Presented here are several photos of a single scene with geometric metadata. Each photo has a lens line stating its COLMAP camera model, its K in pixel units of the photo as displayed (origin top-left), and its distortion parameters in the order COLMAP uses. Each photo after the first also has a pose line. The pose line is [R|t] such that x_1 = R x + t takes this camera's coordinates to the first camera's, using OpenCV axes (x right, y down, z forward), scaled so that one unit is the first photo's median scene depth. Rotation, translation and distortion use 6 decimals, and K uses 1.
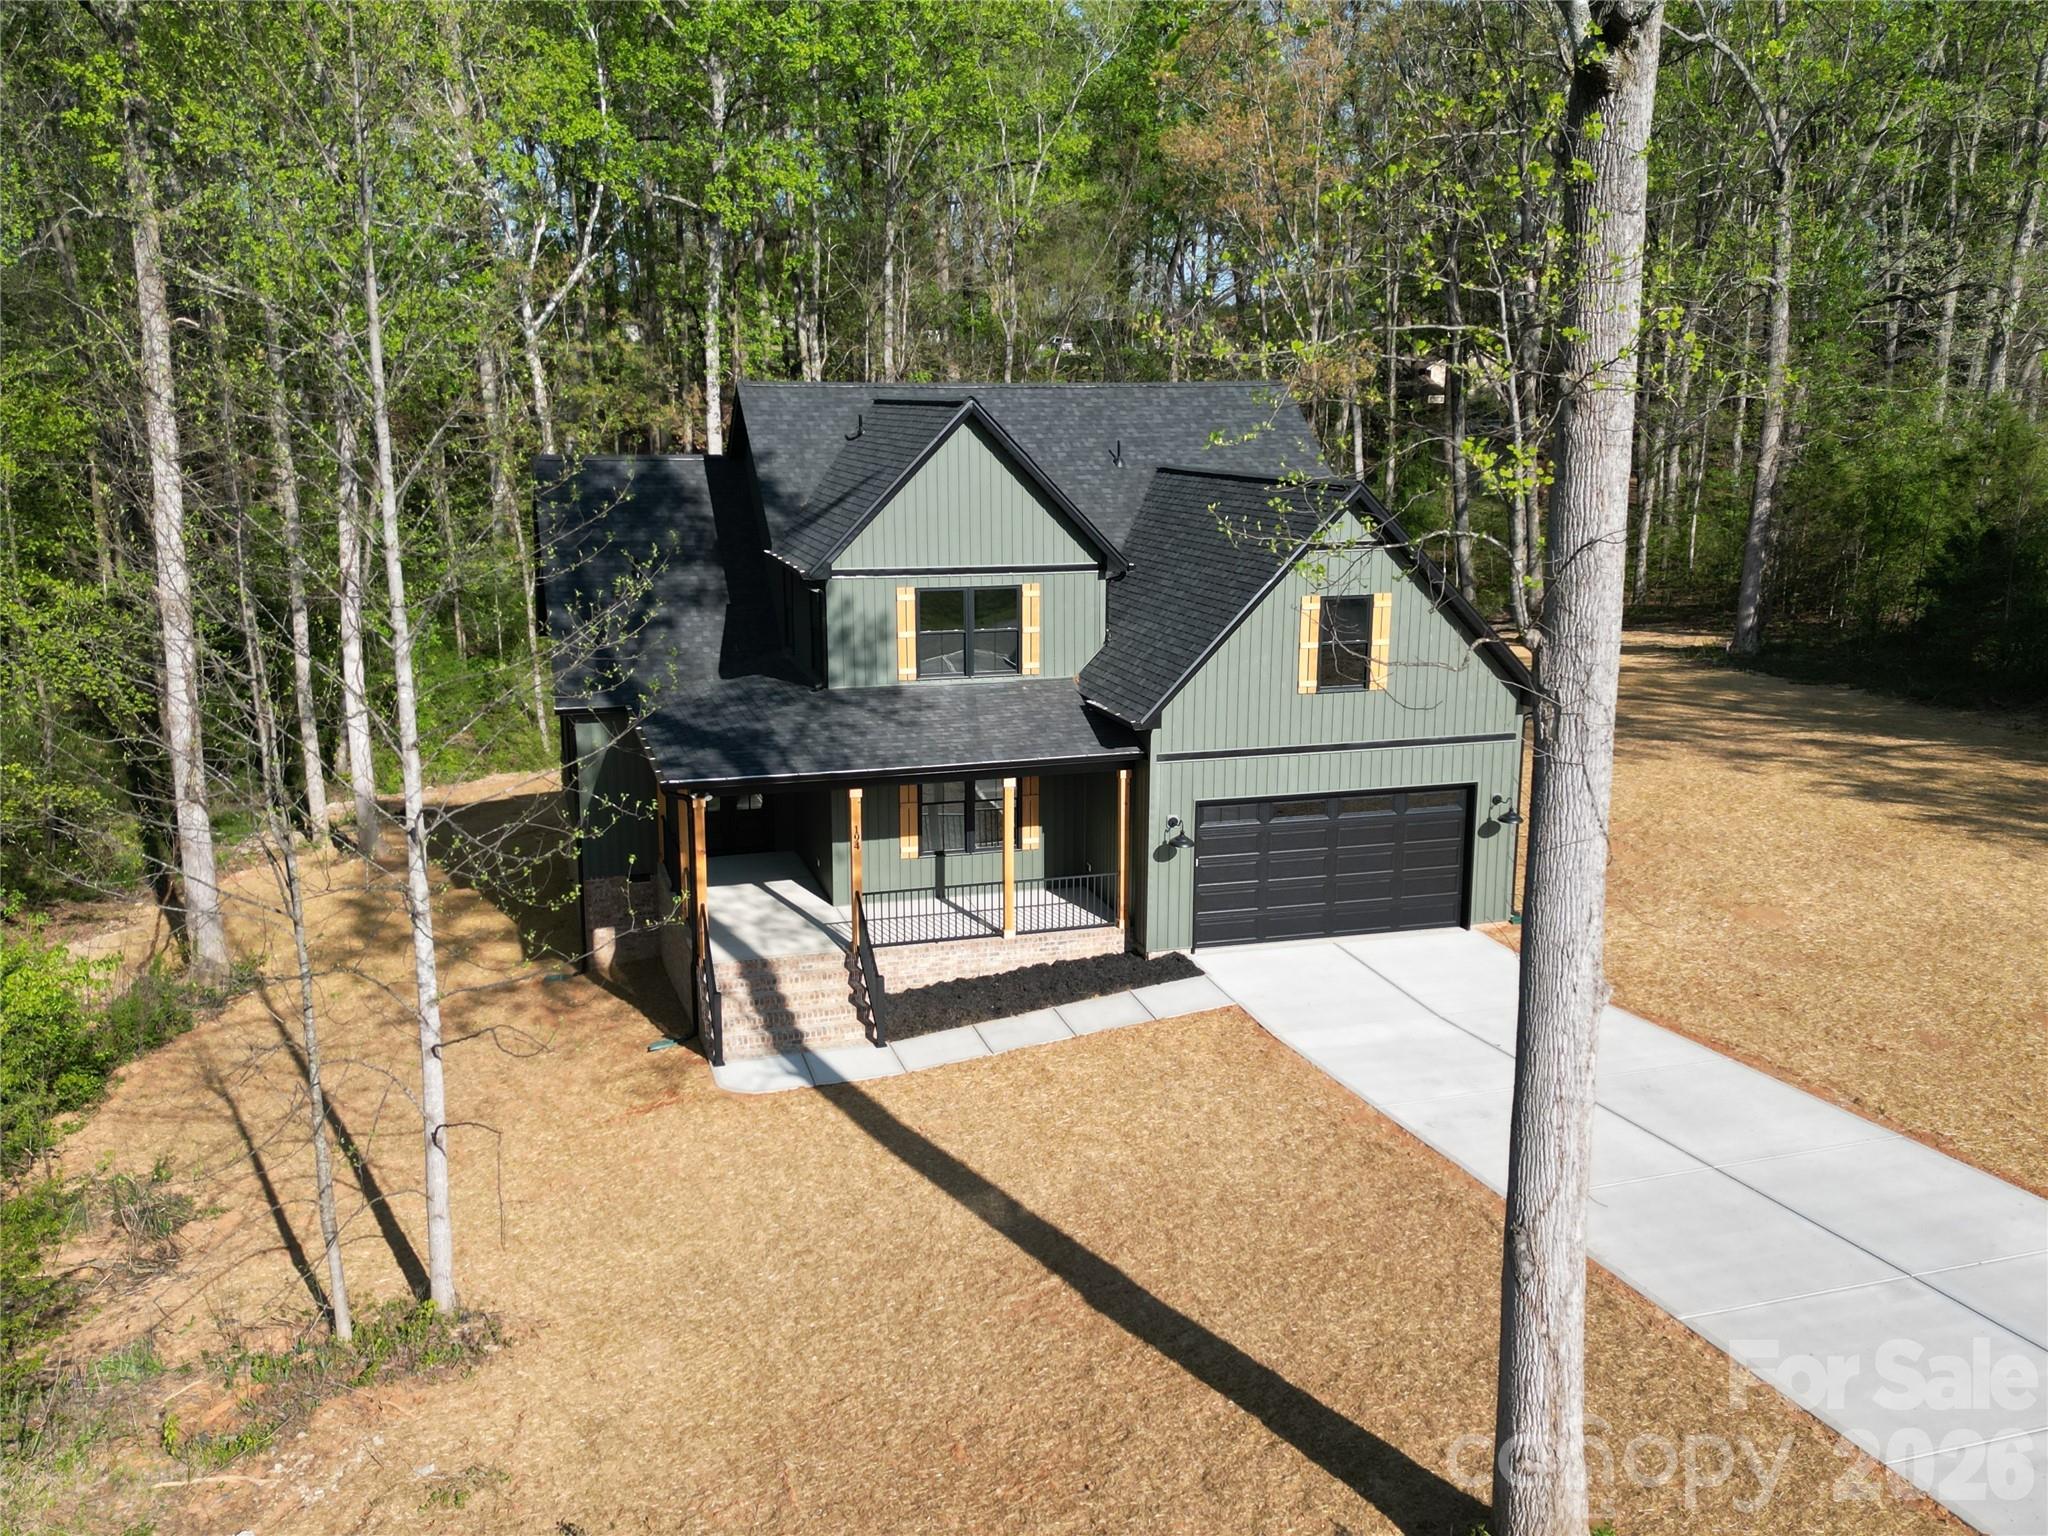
lens RADIAL K [[1787.9, 0, 1024.0], [0, 1787.9, 768.0], [0, 0, 1]] dist [0.137765, -0.001324]
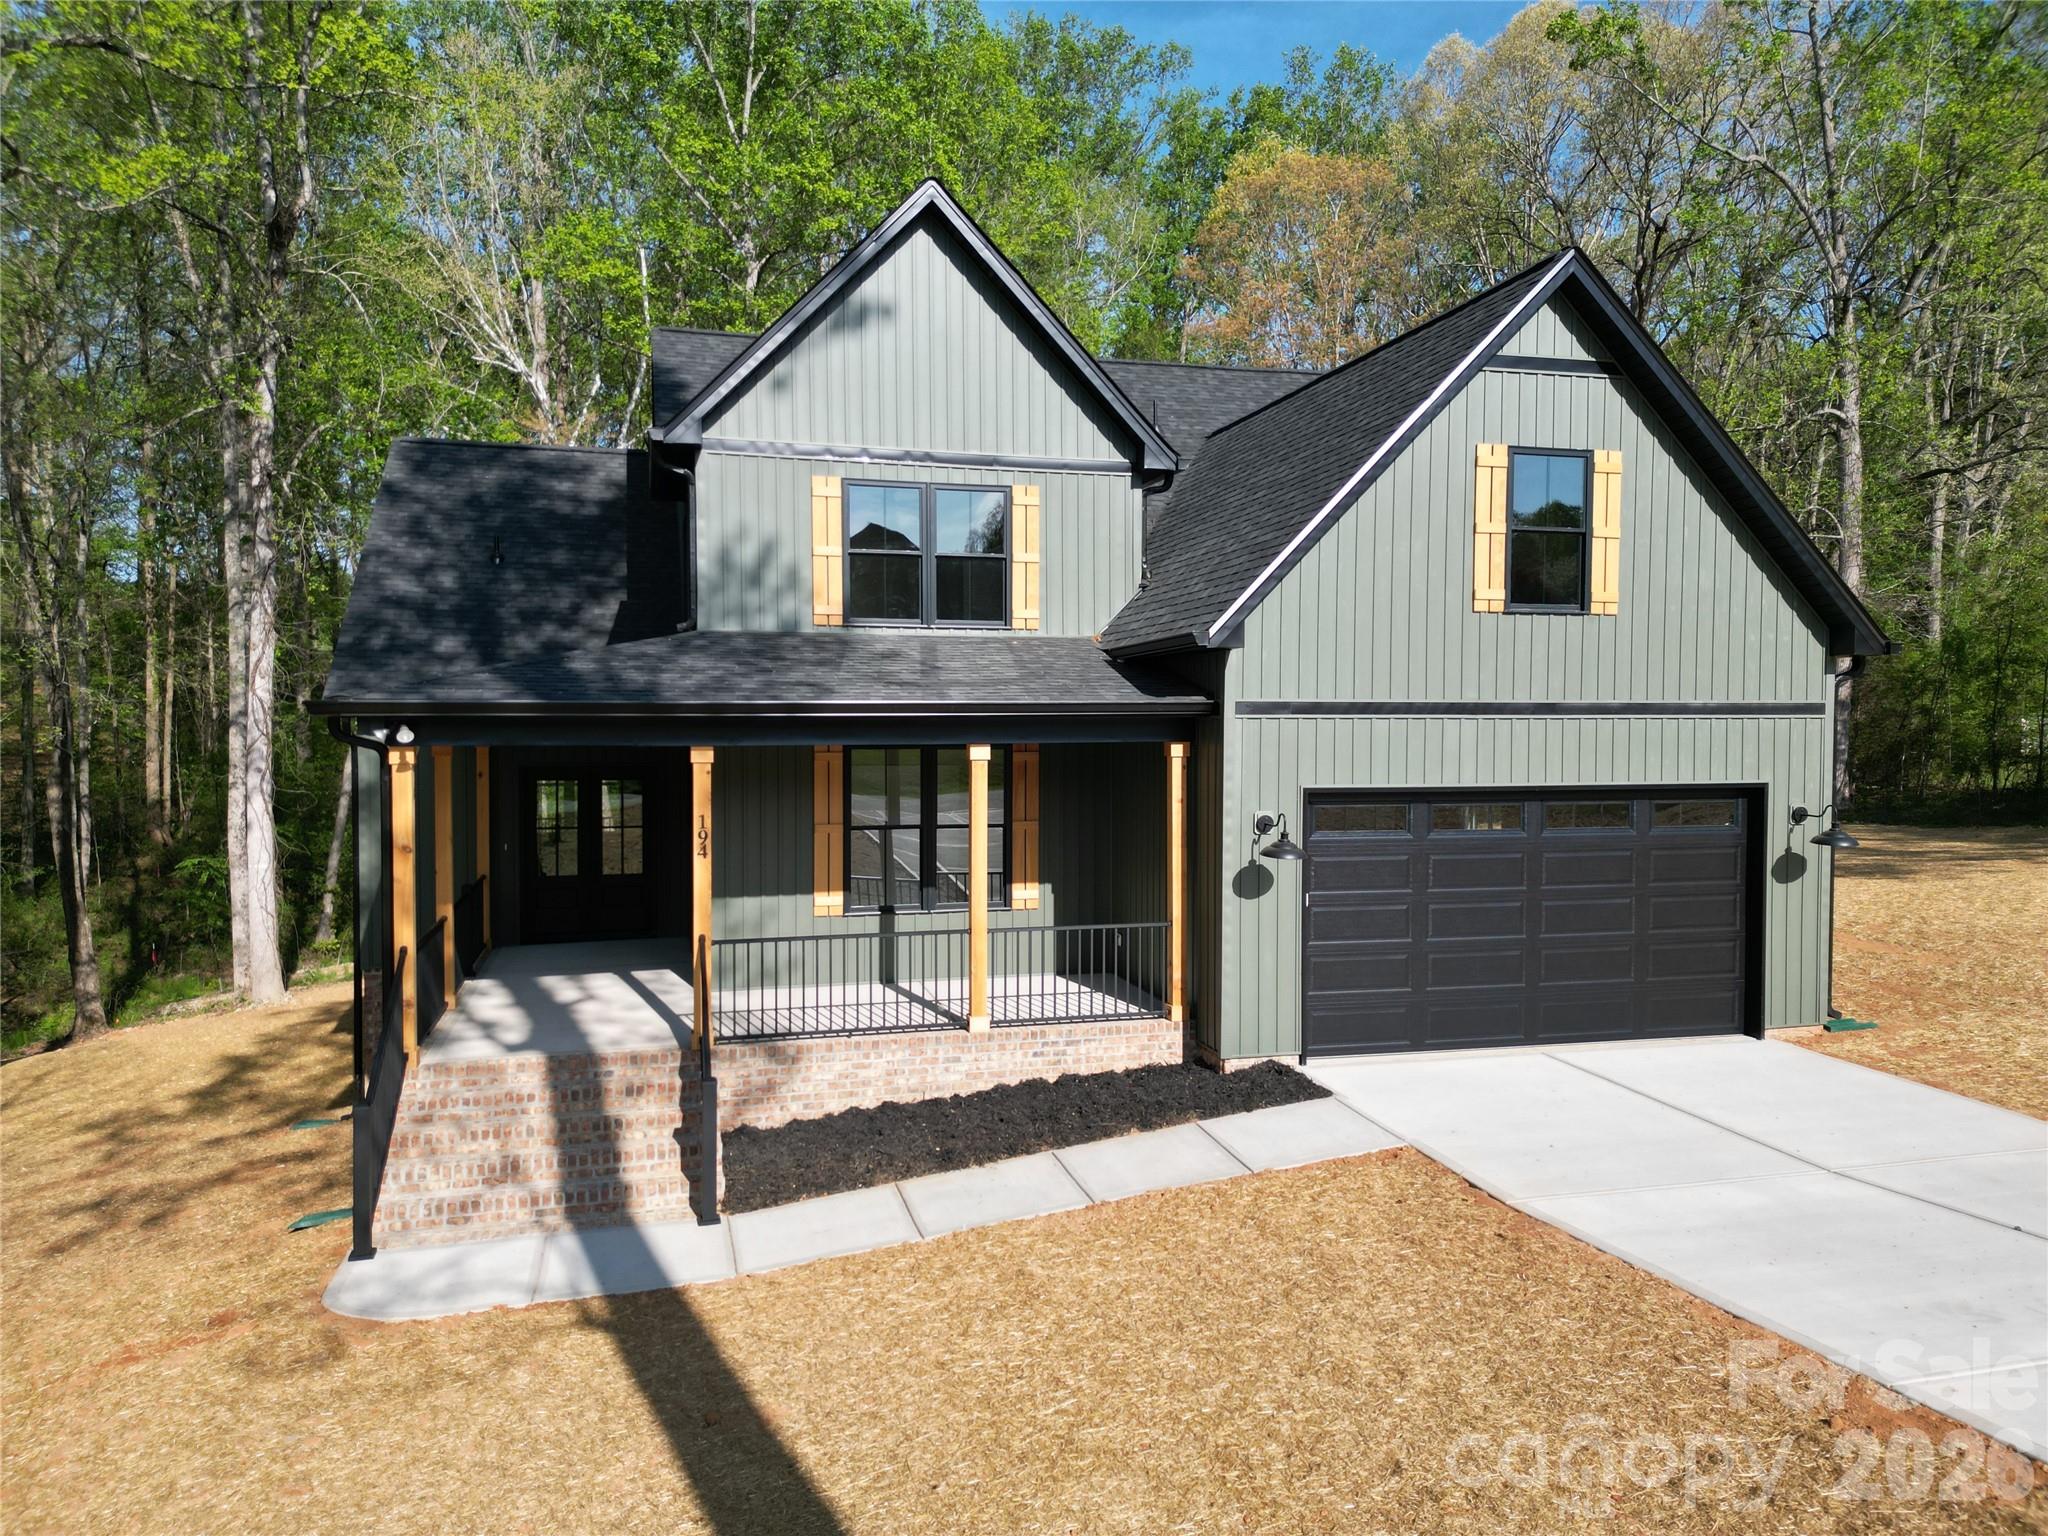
lens RADIAL K [[1433.3, 0, 1024.0], [0, 1433.3, 768.0], [0, 0, 1]] dist [0.051457, -0.002564]
pose [[0.999588, 0.001773, -0.028657, 0.019038], [-0.006734, 0.984732, -0.173947, 0.091688], [0.027911, 0.174068, 0.984338, 0.536228]]
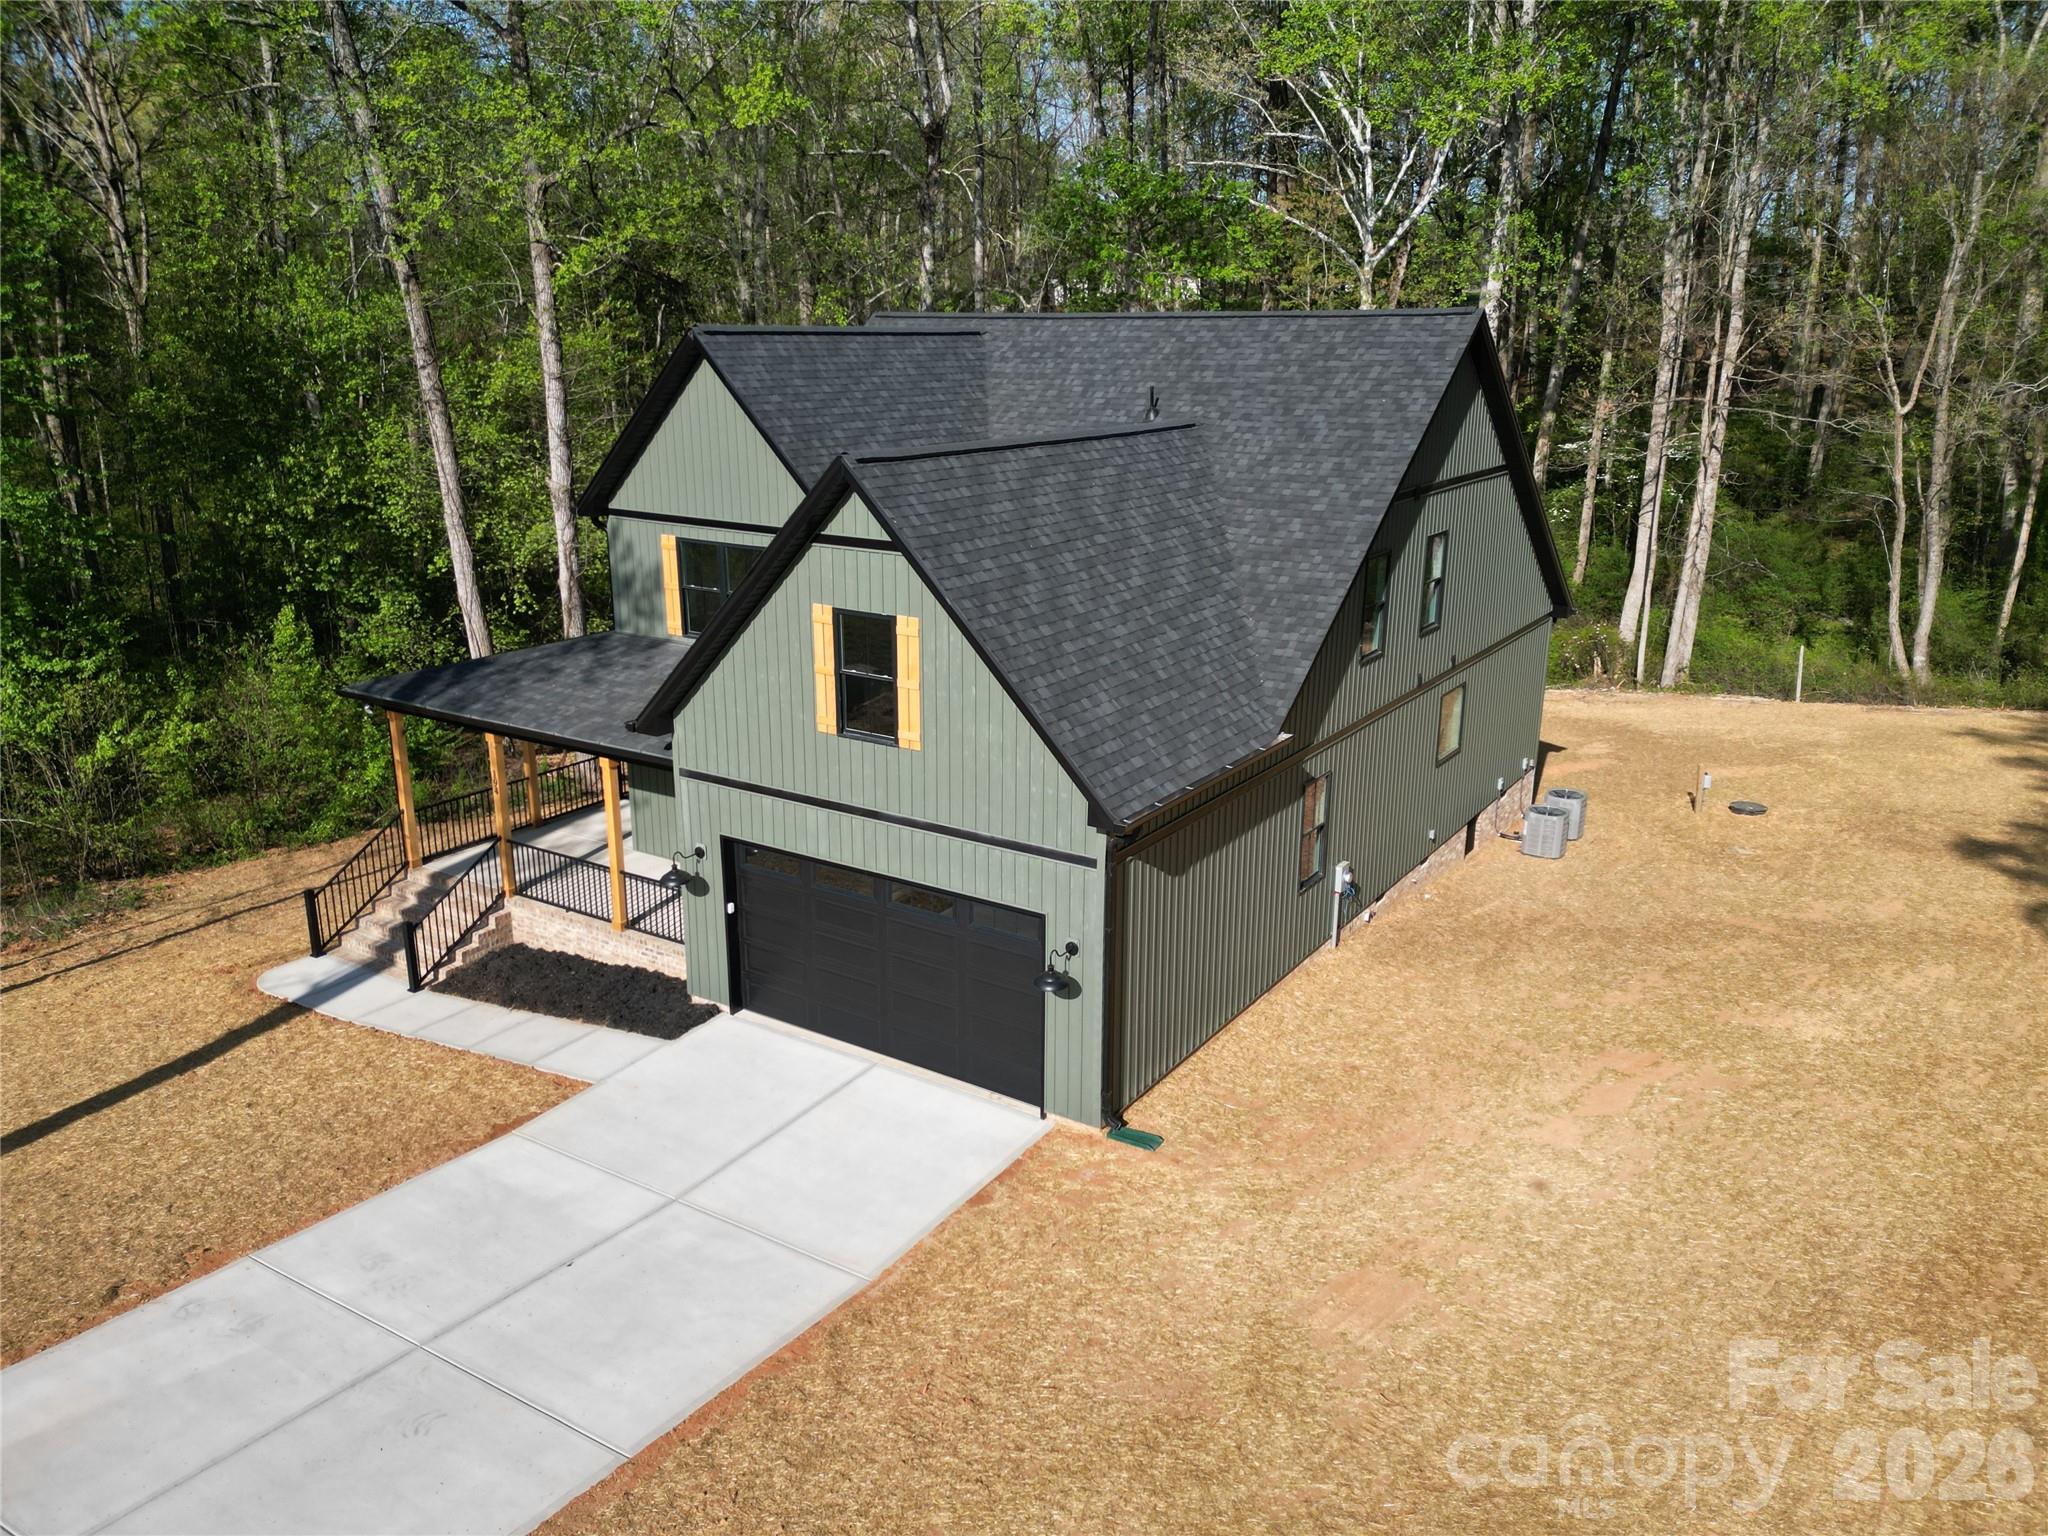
lens RADIAL K [[1498.5, 0, 1024.0], [0, 1498.5, 768.0], [0, 0, 1]] dist [0.045182, -0.003402]
pose [[0.649107, 0.218319, -0.728695, 0.666792], [-0.160616, 0.975669, 0.149239, -0.133301], [0.743547, 0.020168, 0.668379, 0.639033]]
